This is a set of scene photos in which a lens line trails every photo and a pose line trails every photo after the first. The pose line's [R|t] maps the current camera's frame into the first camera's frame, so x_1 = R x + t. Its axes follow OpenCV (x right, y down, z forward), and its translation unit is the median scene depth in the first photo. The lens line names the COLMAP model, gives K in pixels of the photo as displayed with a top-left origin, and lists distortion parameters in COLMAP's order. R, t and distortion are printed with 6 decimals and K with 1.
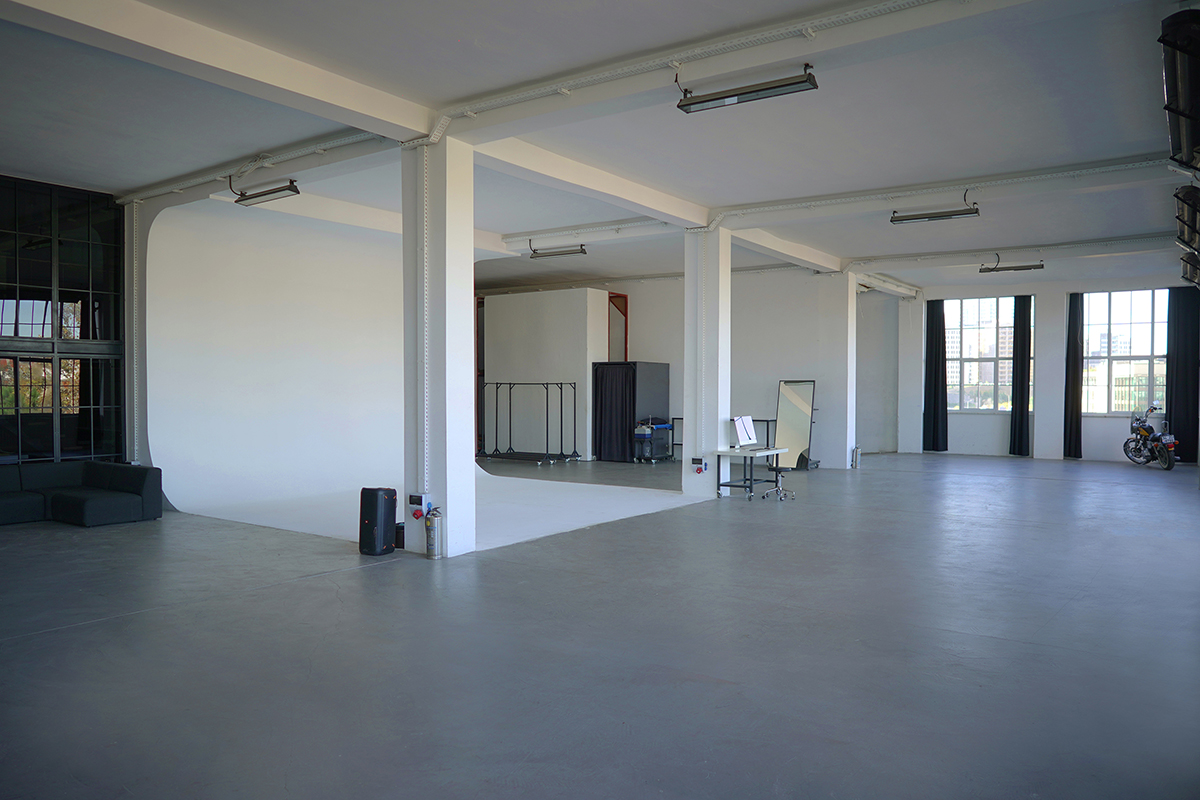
lens RADIAL K [[902.4, 0, 592.9], [0, 902.4, 403.8], [0, 0, 1]] dist [-0.021832, -0.001075]
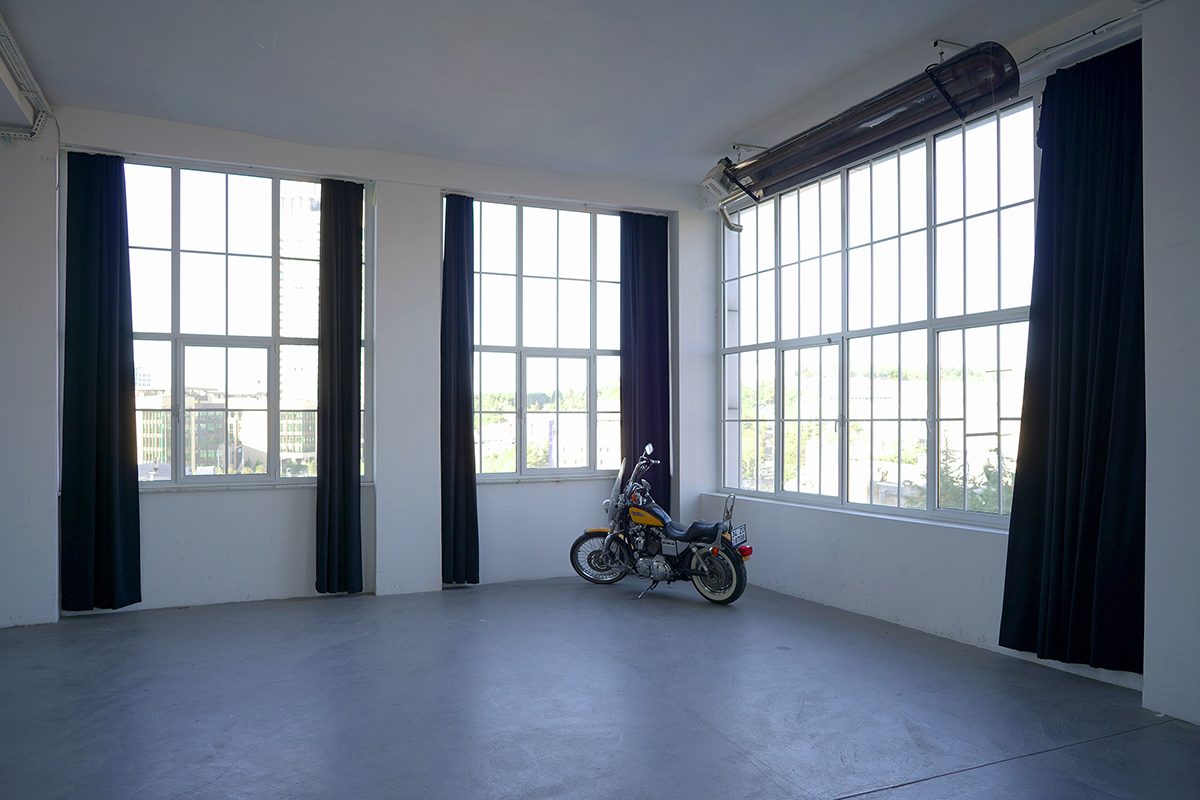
lens RADIAL K [[902.4, 0, 625.0], [0, 902.4, 425.3], [0, 0, 1]] dist [-0.021832, -0.001075]
pose [[0.508234, -0.008795, 0.861174, 0.203852], [0.020037, 0.999798, -0.001615, -0.011593], [-0.860986, 0.018077, 0.508307, 0.697967]]
